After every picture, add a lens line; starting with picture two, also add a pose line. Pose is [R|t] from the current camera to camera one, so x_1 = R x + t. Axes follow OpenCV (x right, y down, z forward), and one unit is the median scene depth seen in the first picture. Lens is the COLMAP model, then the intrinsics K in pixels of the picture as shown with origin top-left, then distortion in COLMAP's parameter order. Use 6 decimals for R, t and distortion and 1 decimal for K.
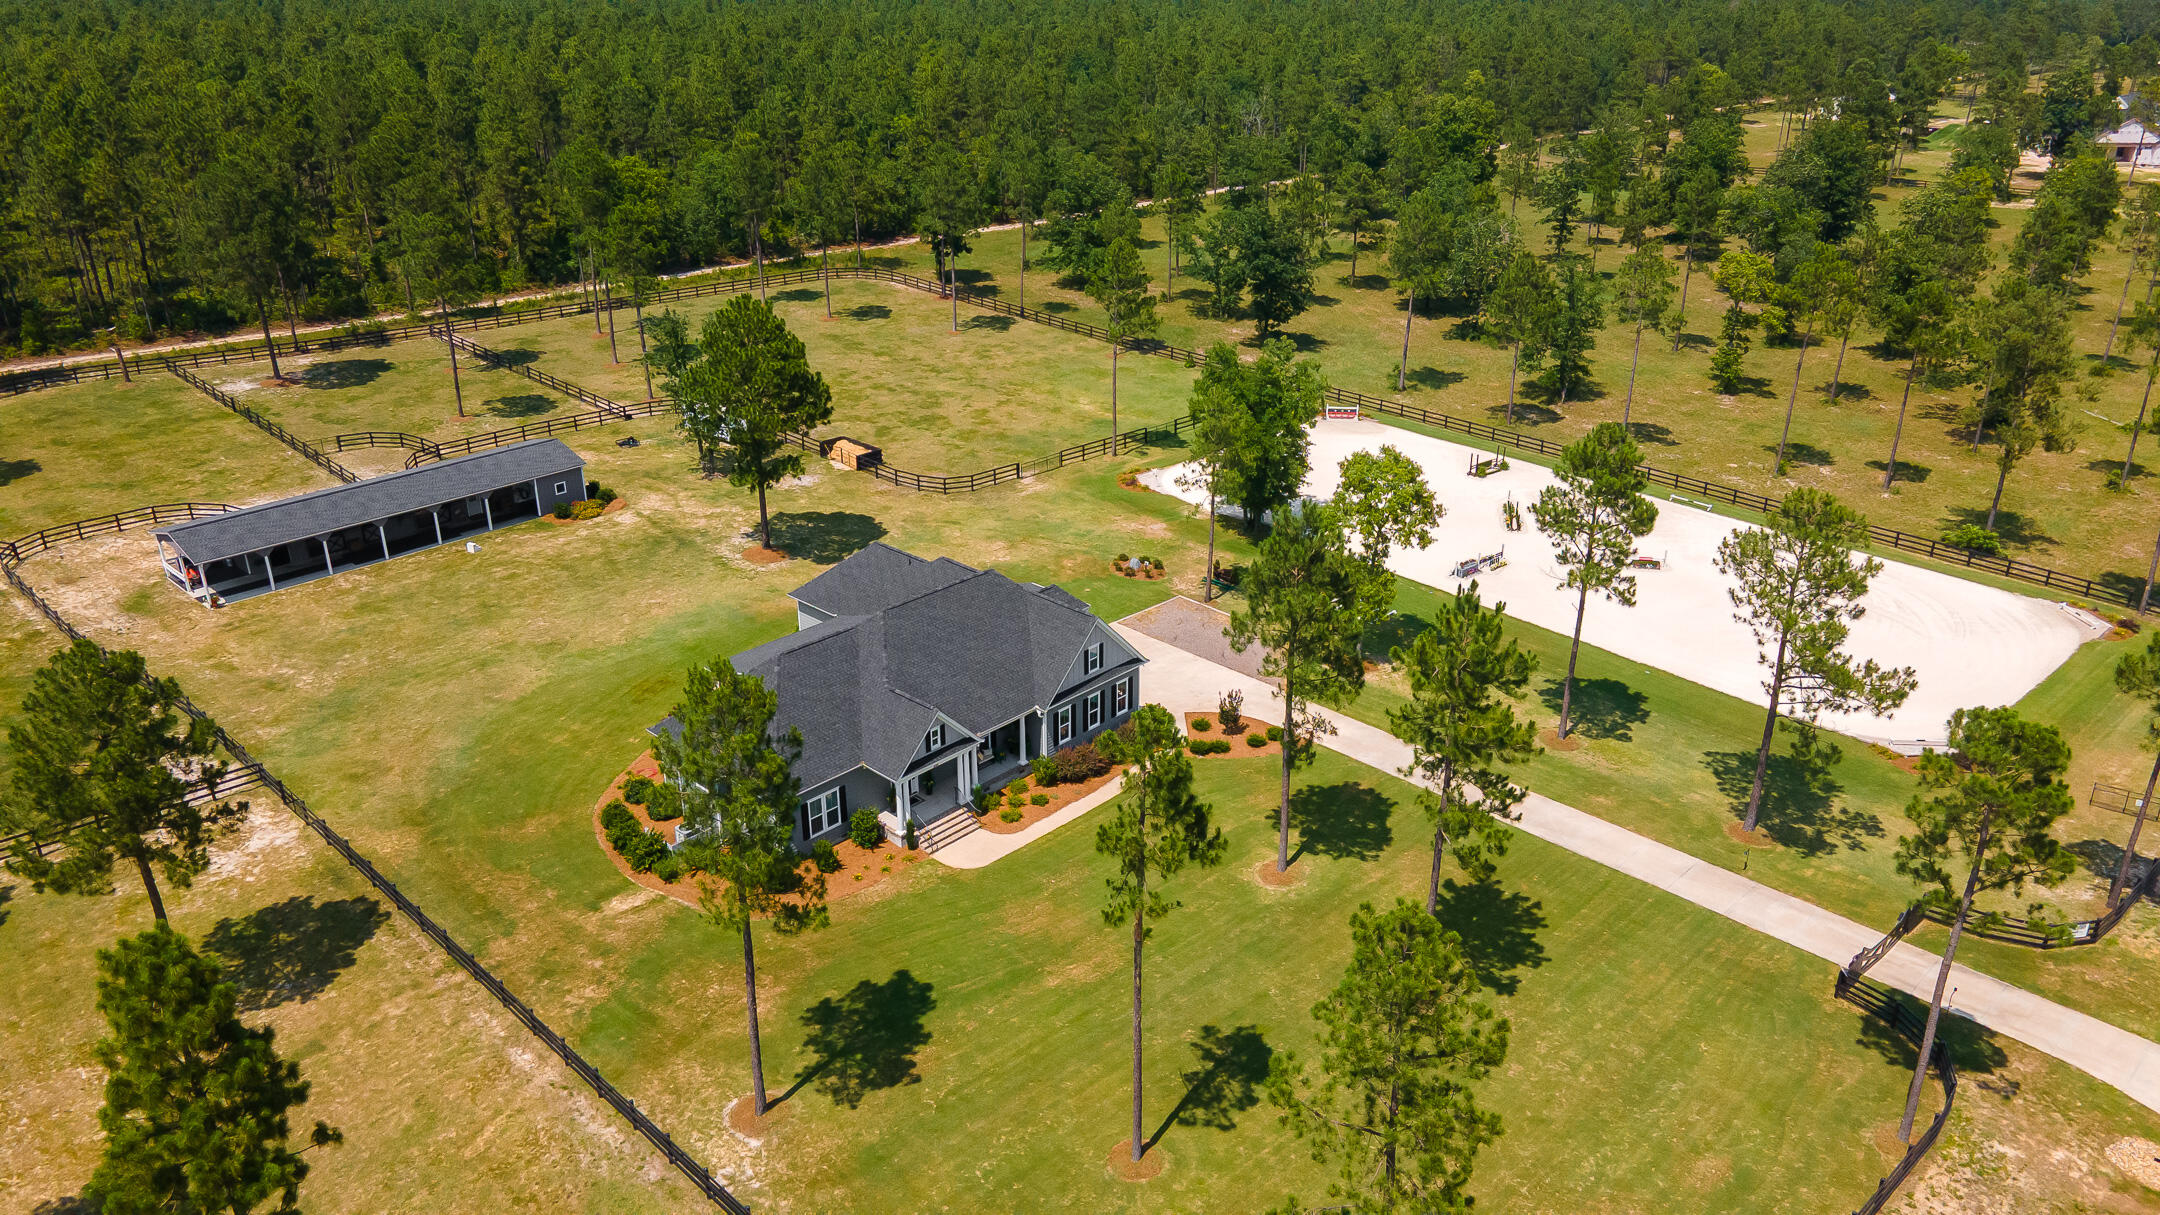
lens RADIAL K [[1570.2, 0, 1080.0], [0, 1570.2, 607.5], [0, 0, 1]] dist [0.028114, 0.012080]
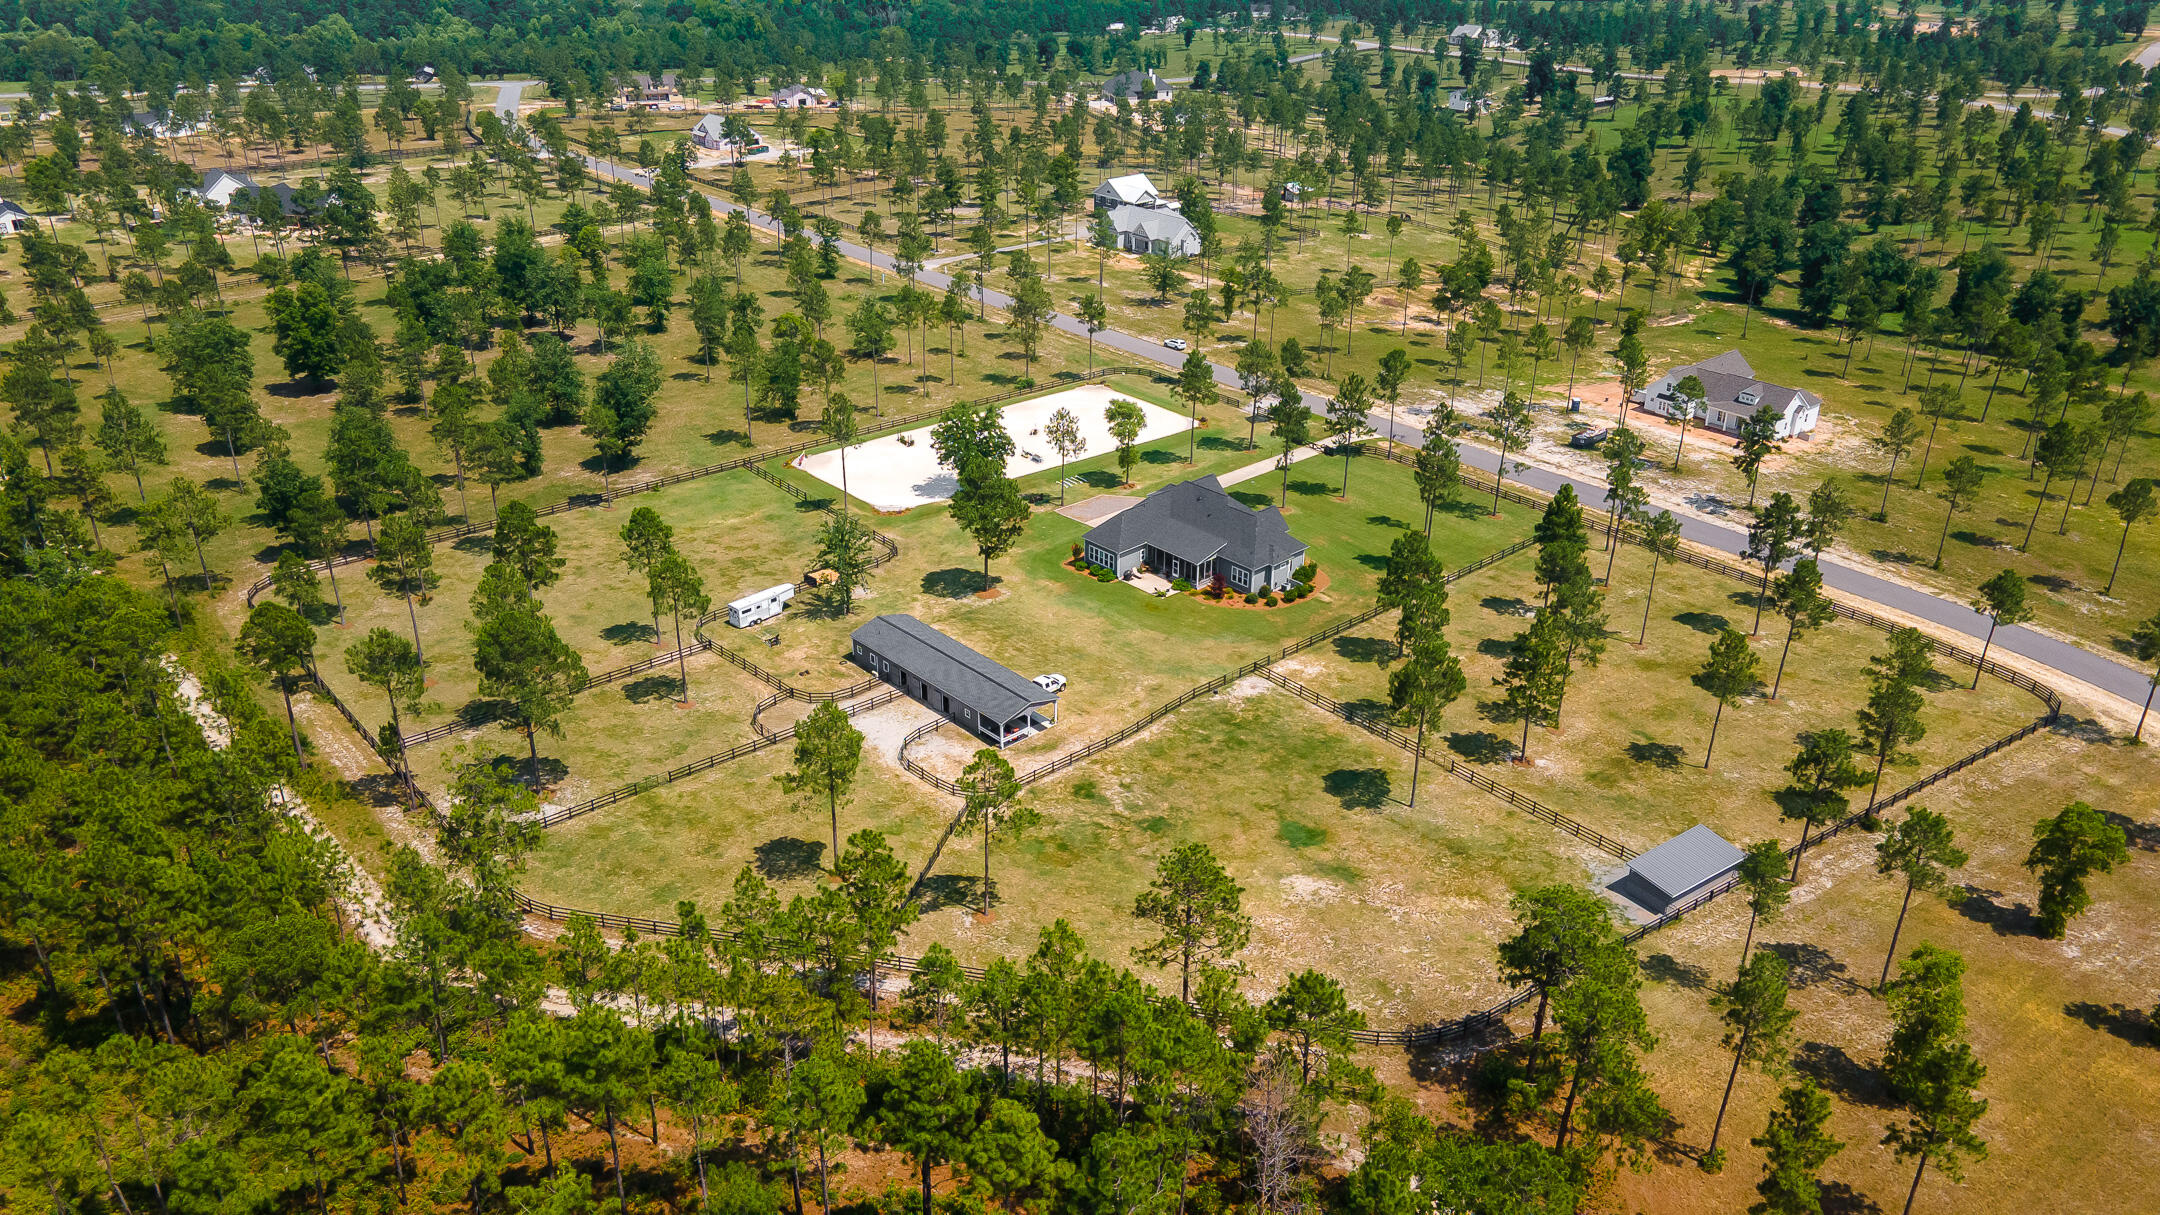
lens RADIAL K [[1570.2, 0, 1080.0], [0, 1570.2, 607.5], [0, 0, 1]] dist [0.028114, 0.012080]
pose [[0.047852, -0.420481, 0.906038, -1.884645], [0.403073, 0.838072, 0.367651, -0.650871], [-0.913916, 0.347607, 0.209588, 0.577920]]
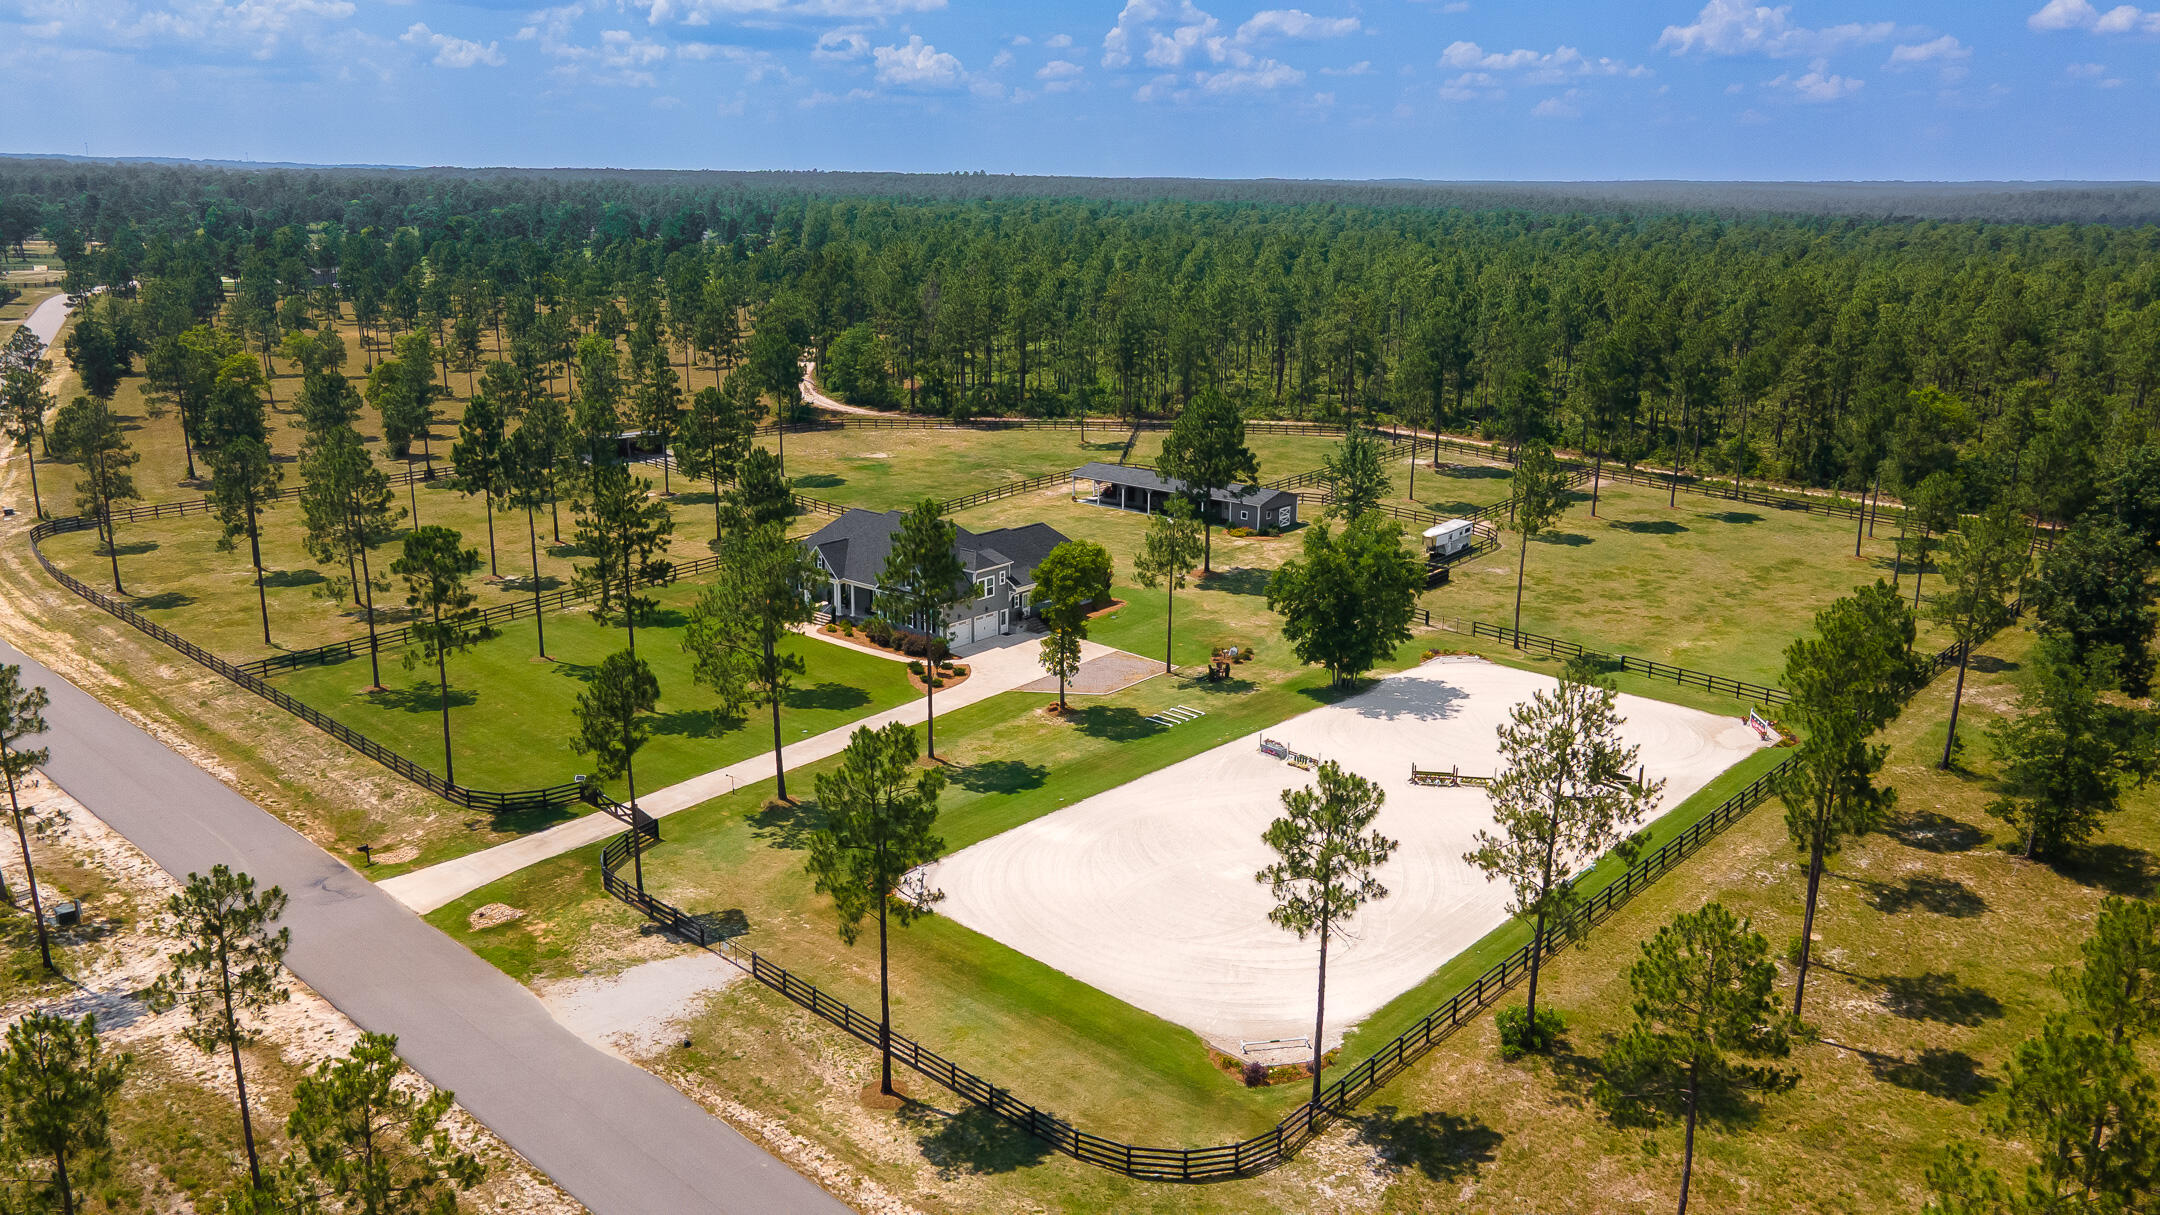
lens RADIAL K [[1570.2, 0, 1080.0], [0, 1570.2, 607.5], [0, 0, 1]] dist [0.028114, 0.012080]
pose [[0.069198, 0.265561, -0.961607, 1.207784], [-0.414617, 0.884379, 0.214398, -0.275441], [0.907361, 0.383863, 0.171304, 0.698576]]
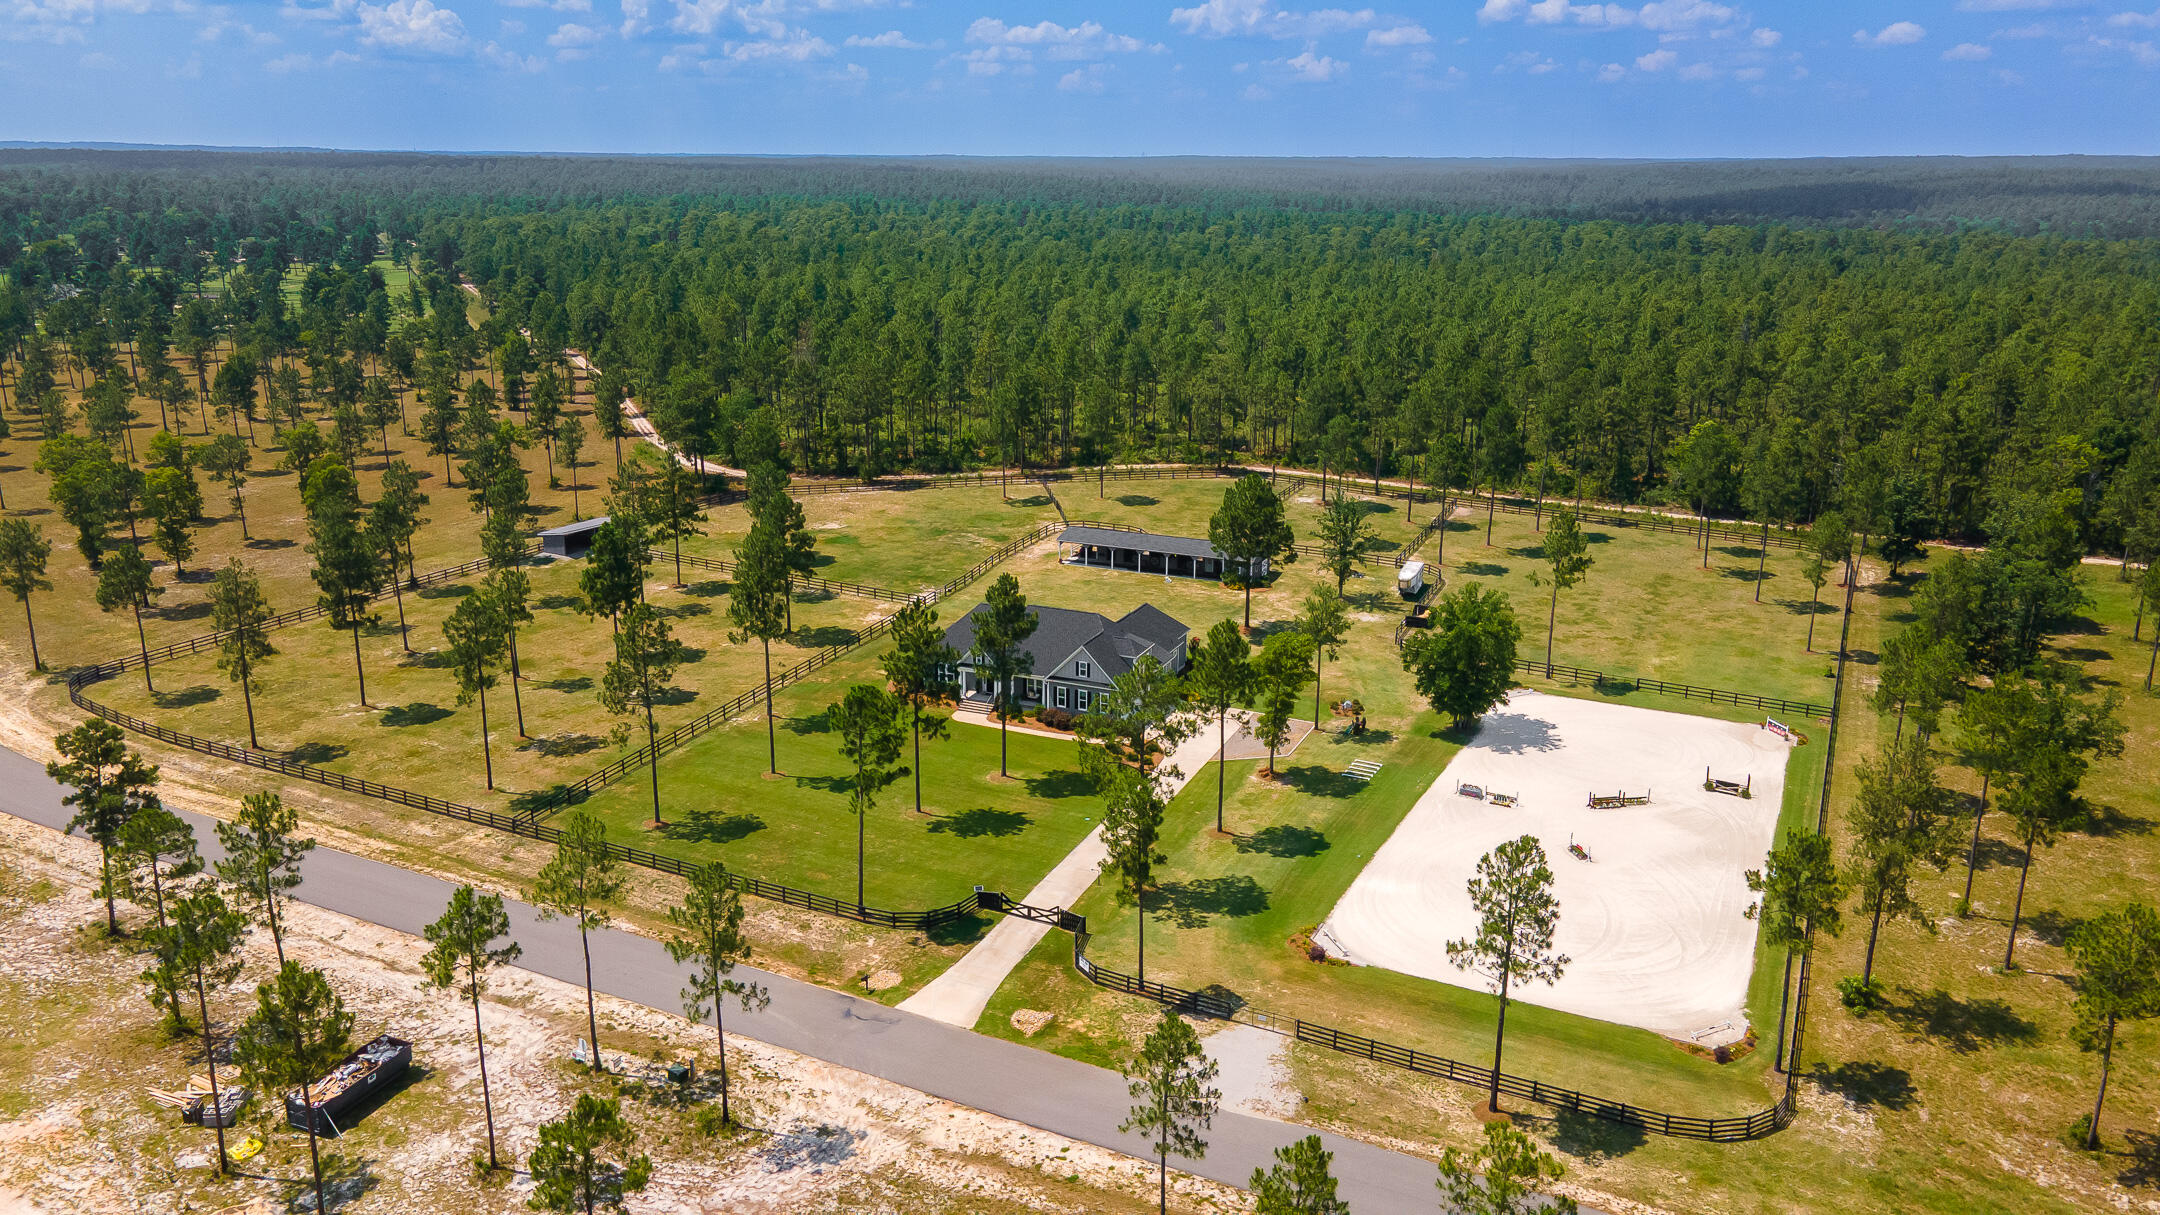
lens RADIAL K [[1570.2, 0, 1080.0], [0, 1570.2, 607.5], [0, 0, 1]] dist [0.028114, 0.012080]
pose [[0.344205, 0.264243, -0.900943, 1.258004], [-0.386241, 0.914474, 0.120648, -0.194283], [0.855769, 0.306453, 0.416828, 0.173152]]
